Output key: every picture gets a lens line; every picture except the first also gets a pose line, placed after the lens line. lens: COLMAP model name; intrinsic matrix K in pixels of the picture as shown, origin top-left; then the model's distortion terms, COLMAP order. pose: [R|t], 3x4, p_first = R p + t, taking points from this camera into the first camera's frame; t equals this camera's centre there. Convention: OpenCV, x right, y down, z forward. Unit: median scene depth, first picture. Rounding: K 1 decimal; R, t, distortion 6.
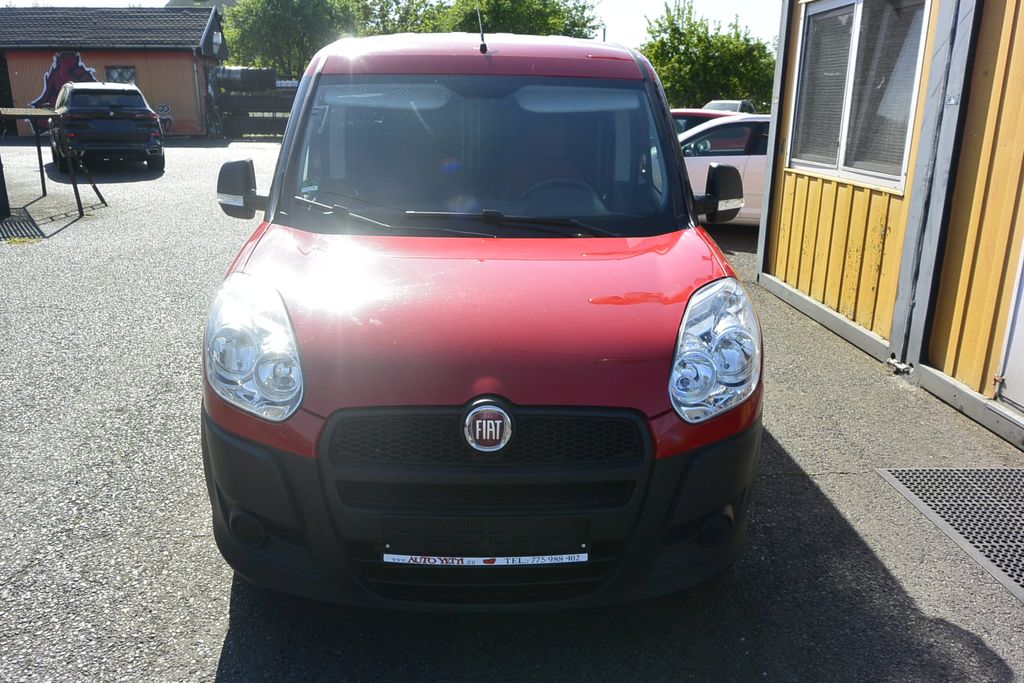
lens RADIAL K [[807.6, 0, 508.1], [0, 807.6, 348.1], [0, 0, 1]] dist [-0.000924, -0.005252]
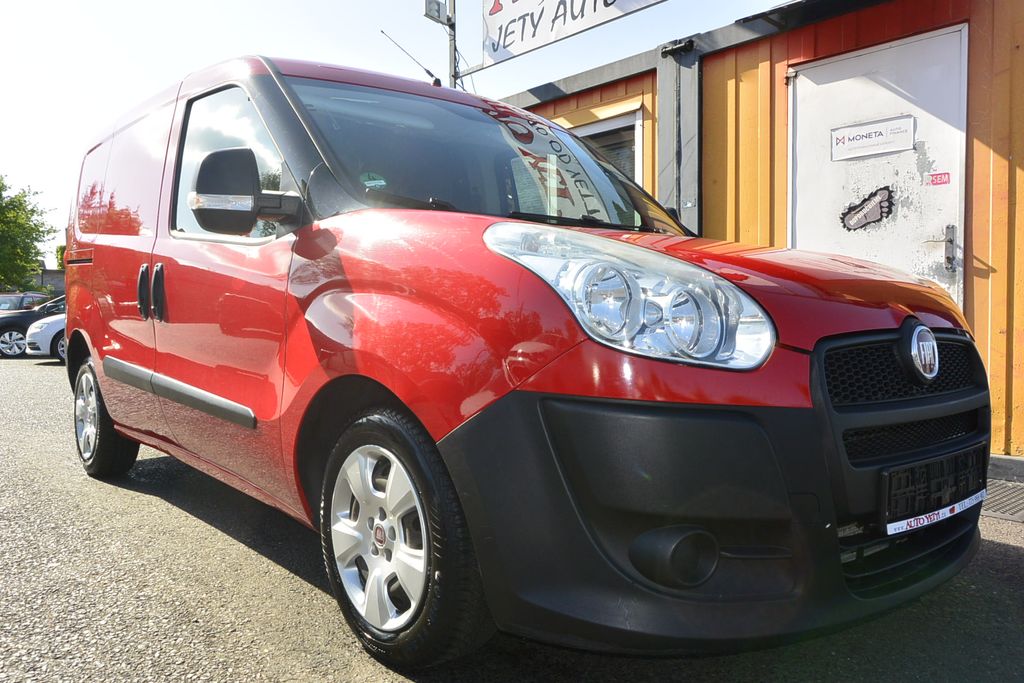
lens RADIAL K [[782.2, 0, 510.4], [0, 782.2, 341.9], [0, 0, 1]] dist [0.004016, 0.008418]
pose [[0.785598, -0.035605, 0.617711, -0.366588], [0.192506, 0.962859, -0.189328, 0.066391], [-0.588028, 0.267649, 0.763274, 0.247110]]
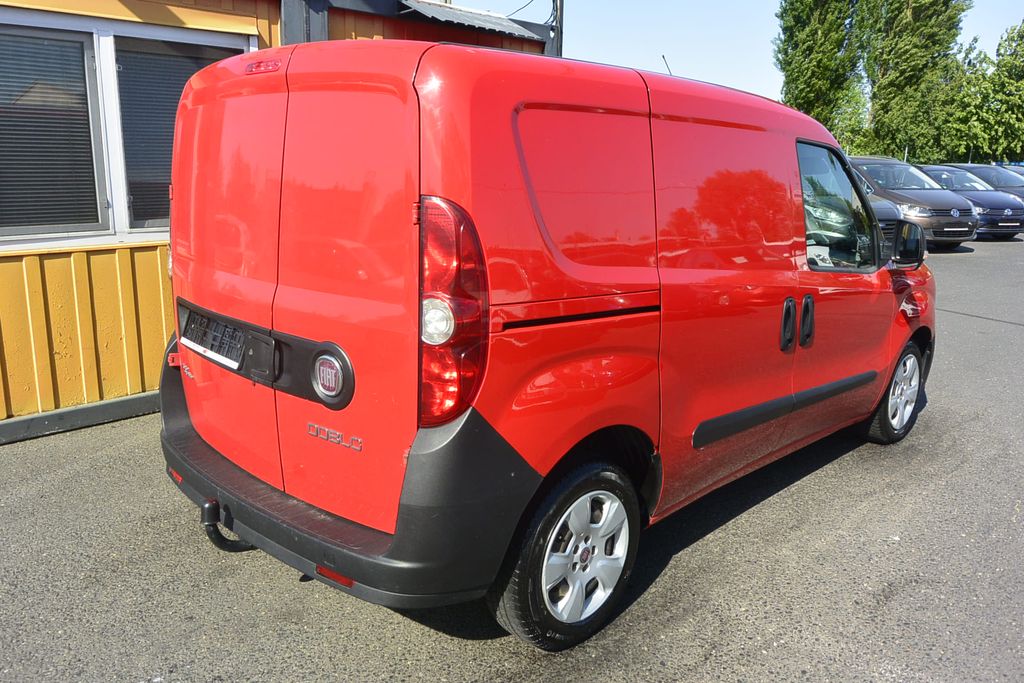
lens RADIAL K [[807.6, 0, 508.0], [0, 807.6, 332.1], [0, 0, 1]] dist [-0.000924, -0.005252]
pose [[-0.684150, -0.179427, 0.706927, -0.520437], [0.189213, 0.892417, 0.409623, -0.448242], [-0.704371, 0.414002, -0.576597, 1.409153]]
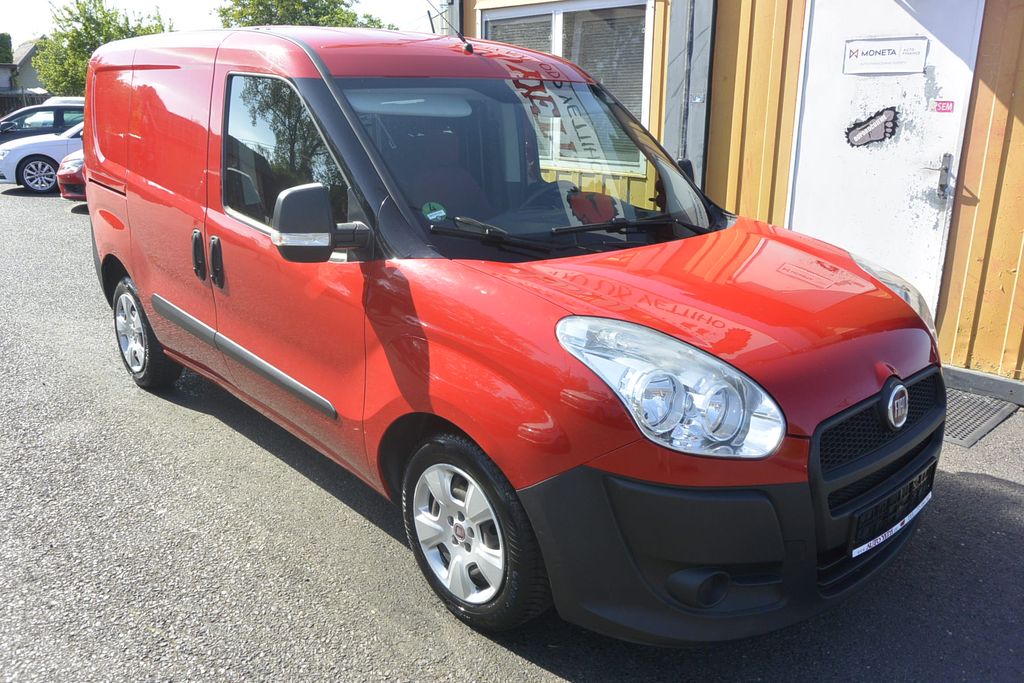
lens RADIAL K [[807.6, 0, 511.0], [0, 807.6, 348.3], [0, 0, 1]] dist [-0.000924, -0.005252]
pose [[0.765255, -0.198046, 0.612505, -0.441950], [0.194310, 0.978182, 0.073515, -0.065447], [-0.613700, 0.062758, 0.787041, 0.182429]]
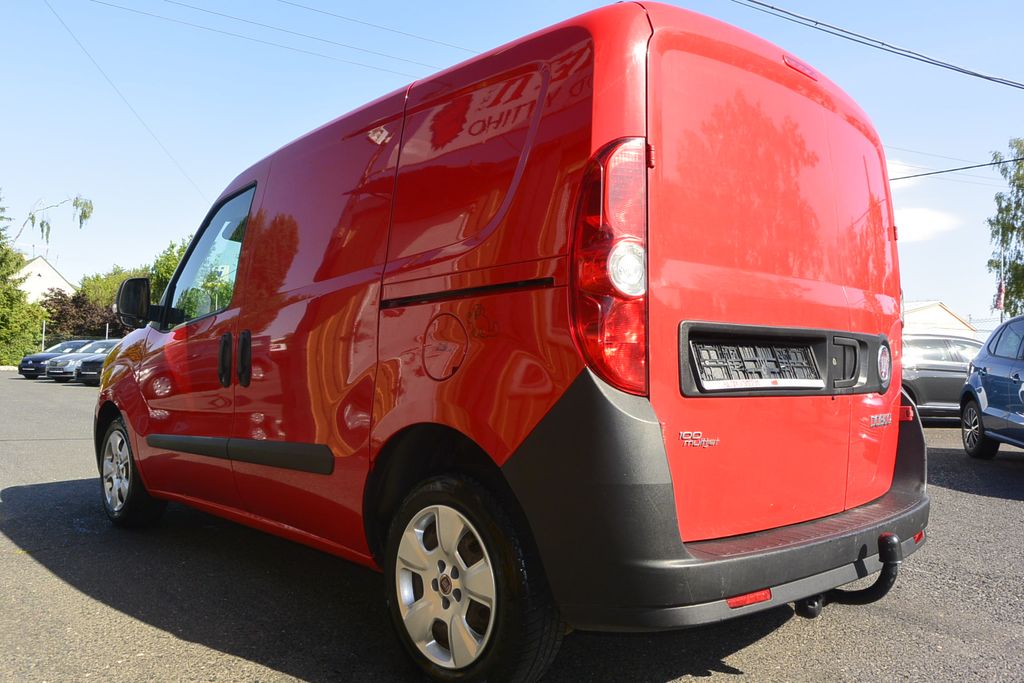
lens RADIAL K [[782.2, 0, 507.8], [0, 782.2, 345.8], [0, 0, 1]] dist [0.004016, 0.008418]
pose [[-0.757718, -0.043227, -0.651148, 0.390719], [-0.220049, 0.956291, 0.192579, -0.310962], [0.614362, 0.289205, -0.734111, 1.445289]]
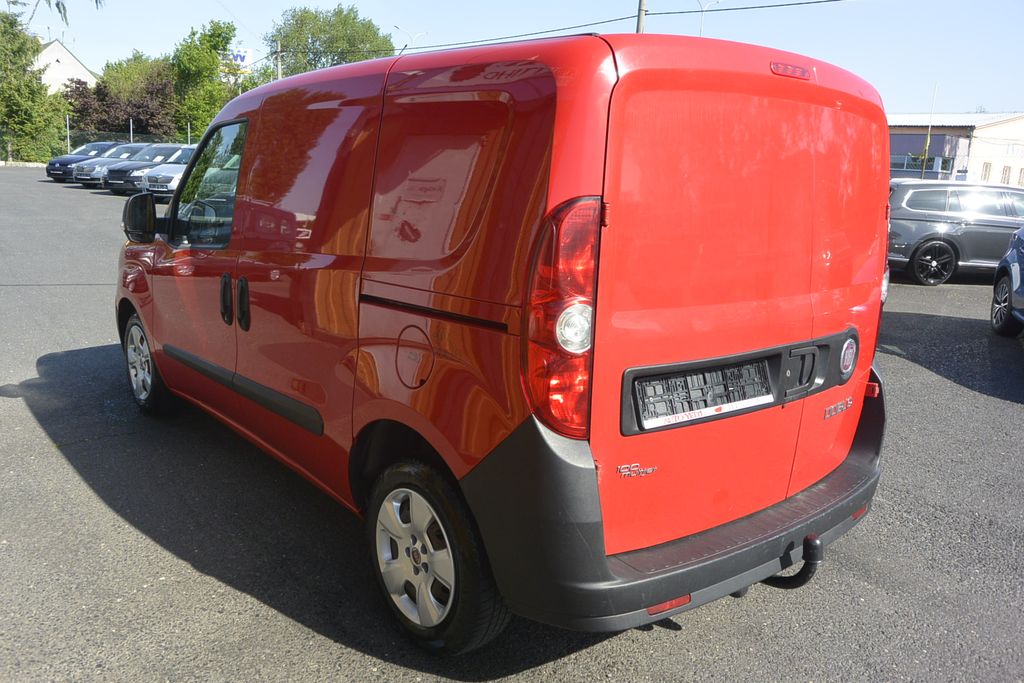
lens RADIAL K [[807.6, 0, 506.8], [0, 807.6, 339.9], [0, 0, 1]] dist [-0.000924, -0.005252]
pose [[-0.789108, 0.081071, -0.608881, 0.383619], [-0.237029, 0.874289, 0.423599, -0.440795], [0.566679, 0.478588, -0.670692, 1.453701]]
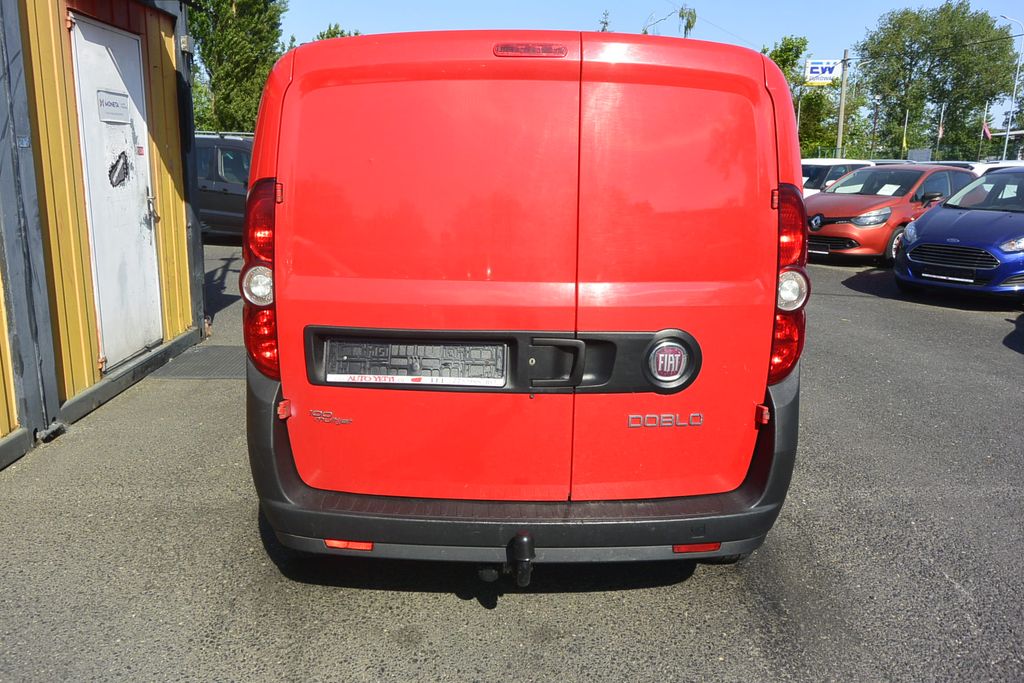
lens RADIAL K [[807.6, 0, 501.3], [0, 807.6, 337.6], [0, 0, 1]] dist [-0.000924, -0.005252]
pose [[-0.999118, -0.034354, 0.024129, -0.038891], [-0.017855, 0.867917, 0.496389, -0.502895], [-0.037995, 0.495520, -0.867765, 1.635415]]
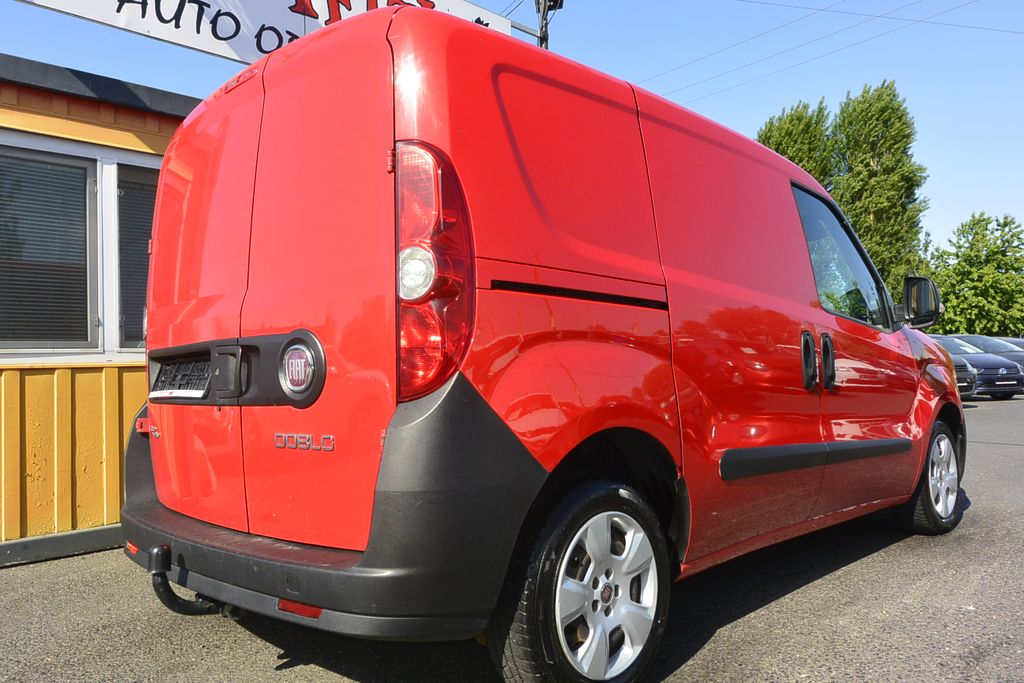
lens RADIAL K [[782.2, 0, 509.3], [0, 782.2, 340.9], [0, 0, 1]] dist [0.004016, 0.008418]
pose [[-0.681905, 0.036812, 0.730514, -0.488257], [0.235996, 0.956393, 0.172099, -0.311456], [-0.692323, 0.289754, -0.660857, 1.407711]]
